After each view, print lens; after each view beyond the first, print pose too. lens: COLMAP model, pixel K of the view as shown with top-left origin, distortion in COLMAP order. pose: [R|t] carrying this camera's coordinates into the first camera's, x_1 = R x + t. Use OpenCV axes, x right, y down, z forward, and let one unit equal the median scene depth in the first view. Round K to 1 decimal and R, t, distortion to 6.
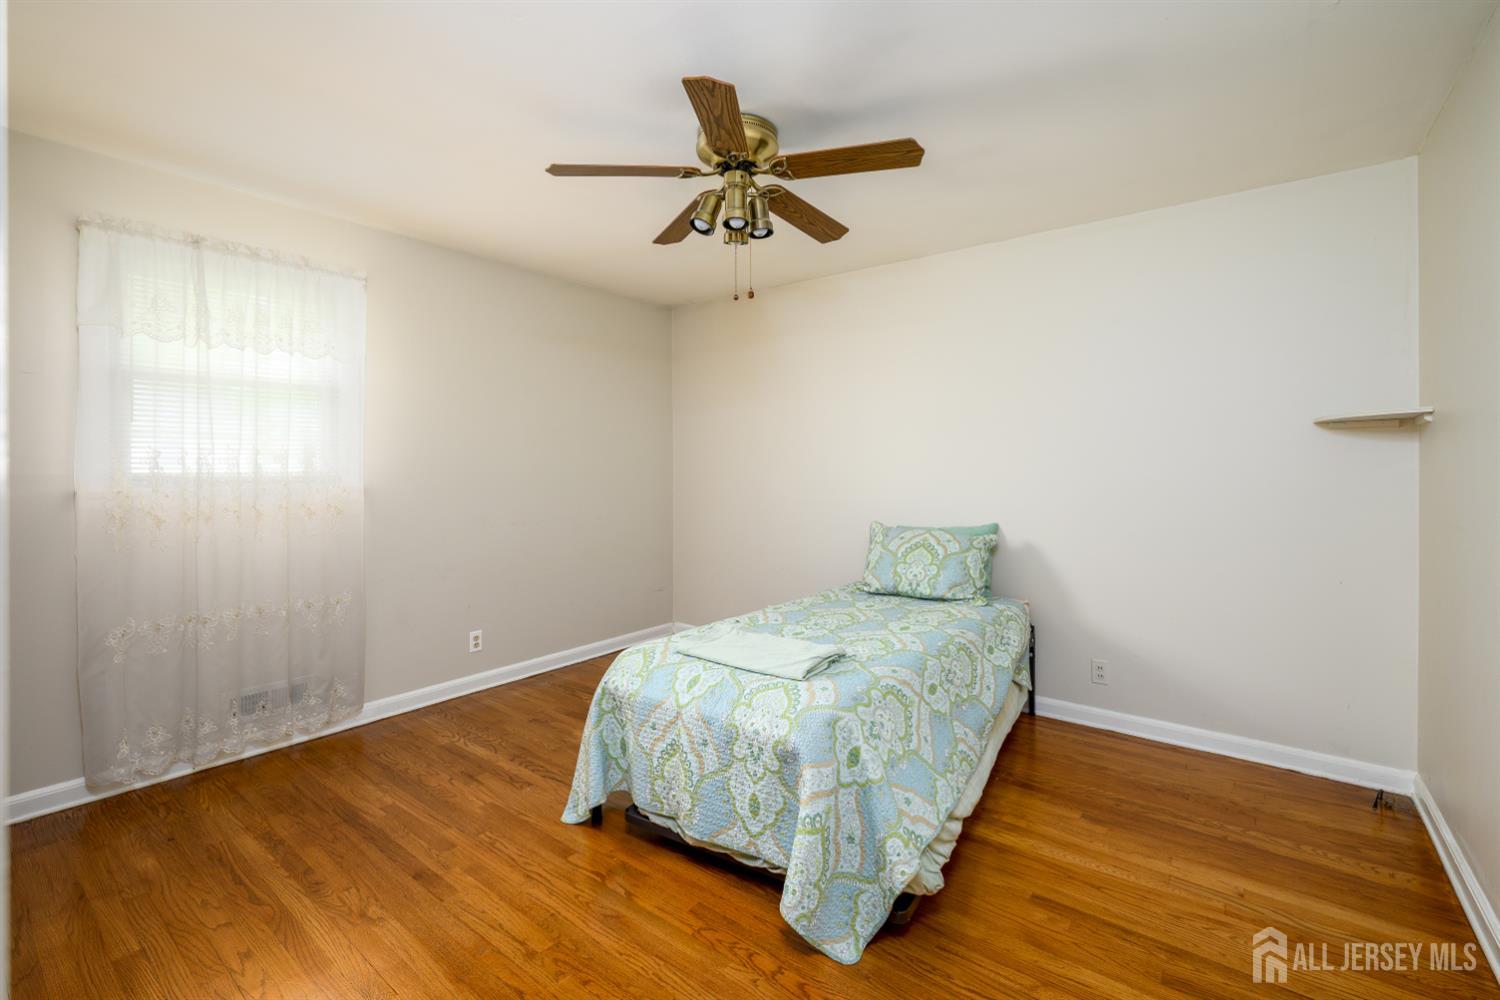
lens RADIAL K [[647.8, 0, 750.5], [0, 647.8, 467.3], [0, 0, 1]] dist [-0.000388, -0.000047]
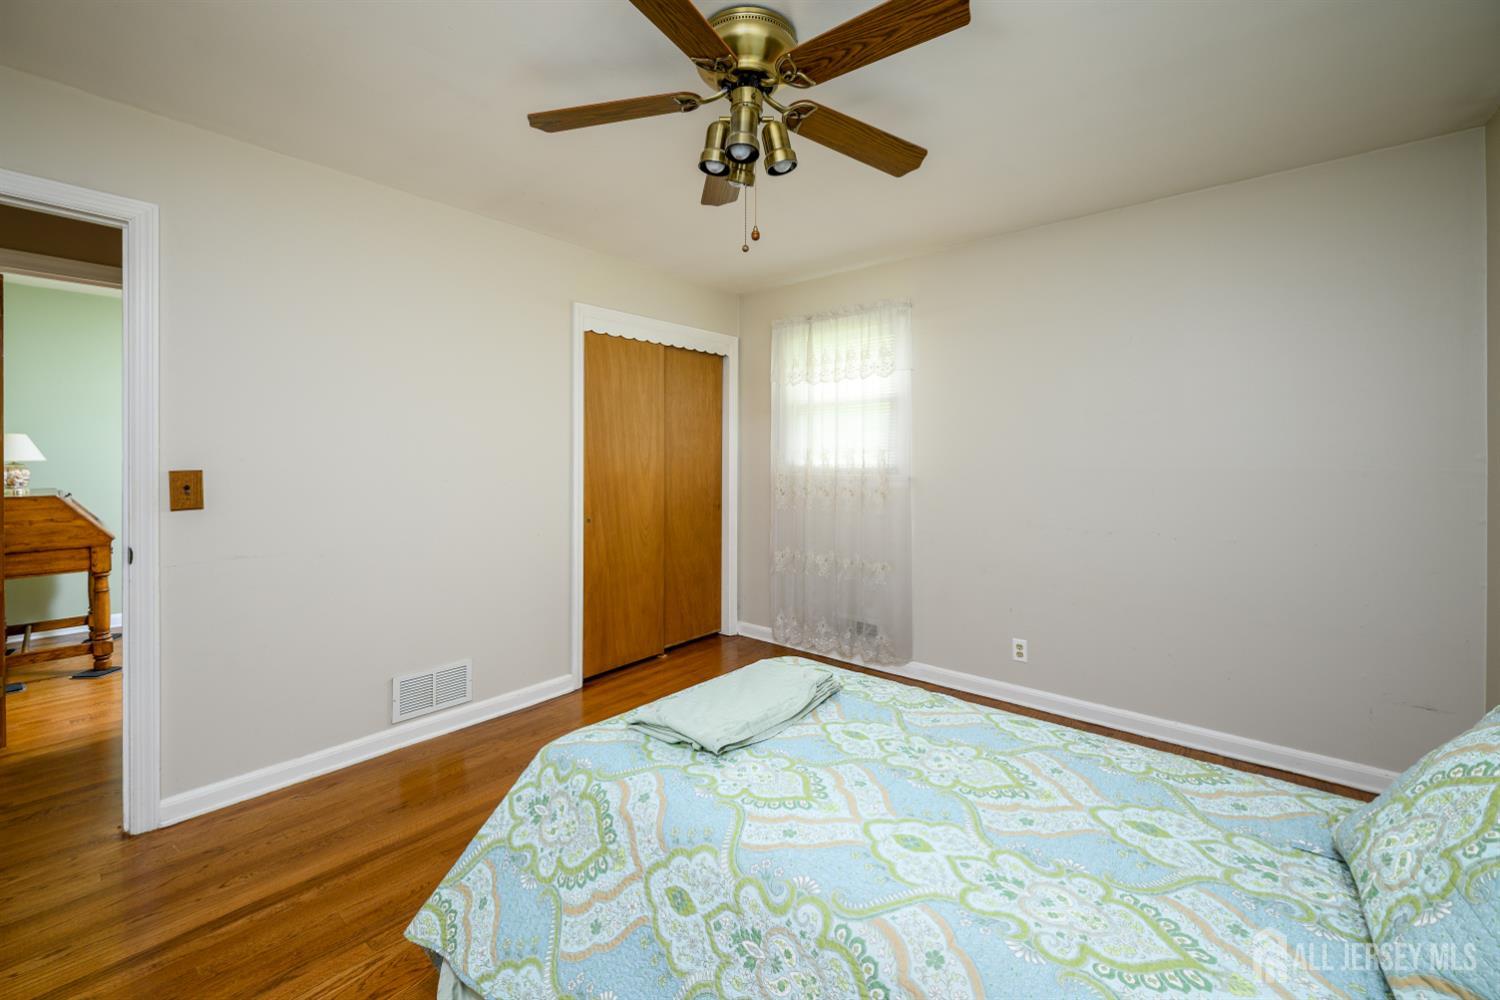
lens RADIAL K [[611.6, 0, 753.4], [0, 611.6, 461.2], [0, 0, 1]] dist [-0.001548, -0.000078]
pose [[-0.036915, 0.002084, -0.999316, 0.645248], [-0.002266, 0.999995, 0.002169, -0.002018], [0.999316, 0.002345, -0.036911, 0.916819]]
